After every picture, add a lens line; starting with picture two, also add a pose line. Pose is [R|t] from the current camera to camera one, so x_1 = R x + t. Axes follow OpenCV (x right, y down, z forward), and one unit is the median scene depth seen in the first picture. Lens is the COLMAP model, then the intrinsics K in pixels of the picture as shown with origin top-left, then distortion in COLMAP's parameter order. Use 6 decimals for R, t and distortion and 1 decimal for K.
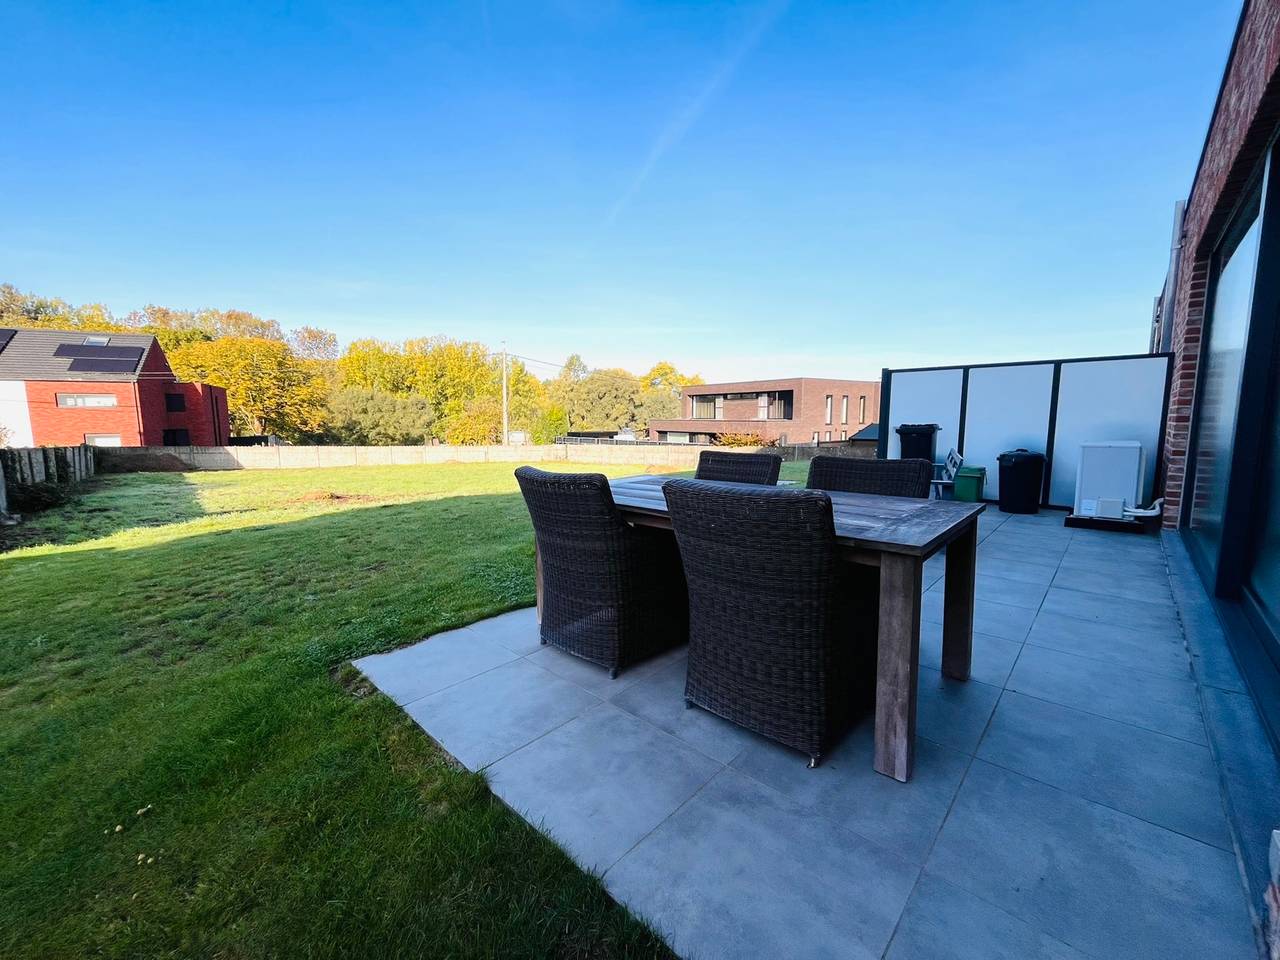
lens RADIAL K [[517.6, 0, 640.0], [0, 517.6, 480.0], [0, 0, 1]] dist [-0.005407, -0.000126]
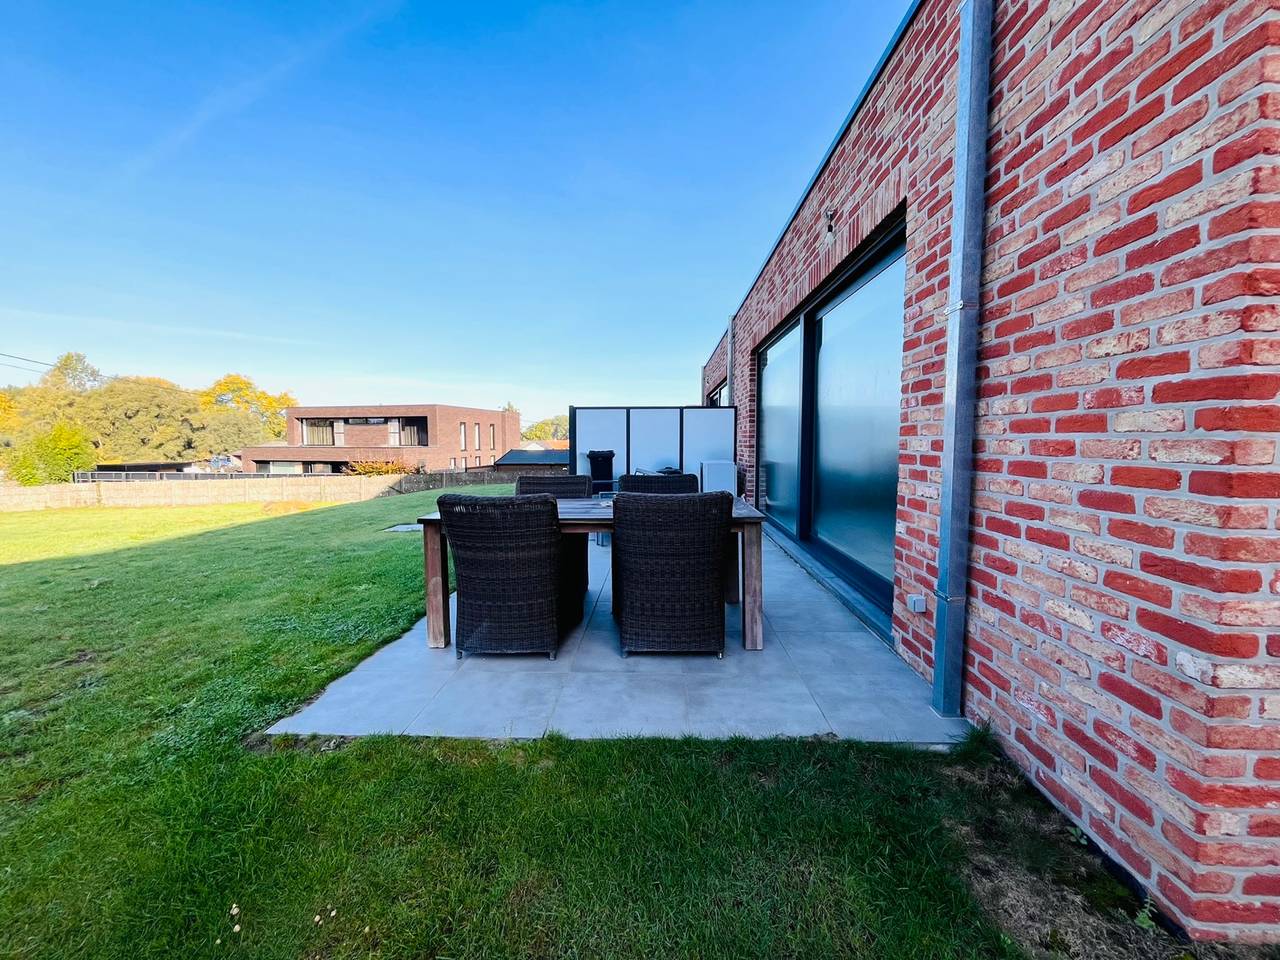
lens RADIAL K [[517.6, 0, 640.0], [0, 517.6, 480.0], [0, 0, 1]] dist [-0.005407, -0.000126]
pose [[0.756138, -0.045662, 0.652818, -0.337268], [0.078137, 0.996726, -0.020787, -0.000692], [-0.649731, 0.066727, 0.757230, -0.047029]]
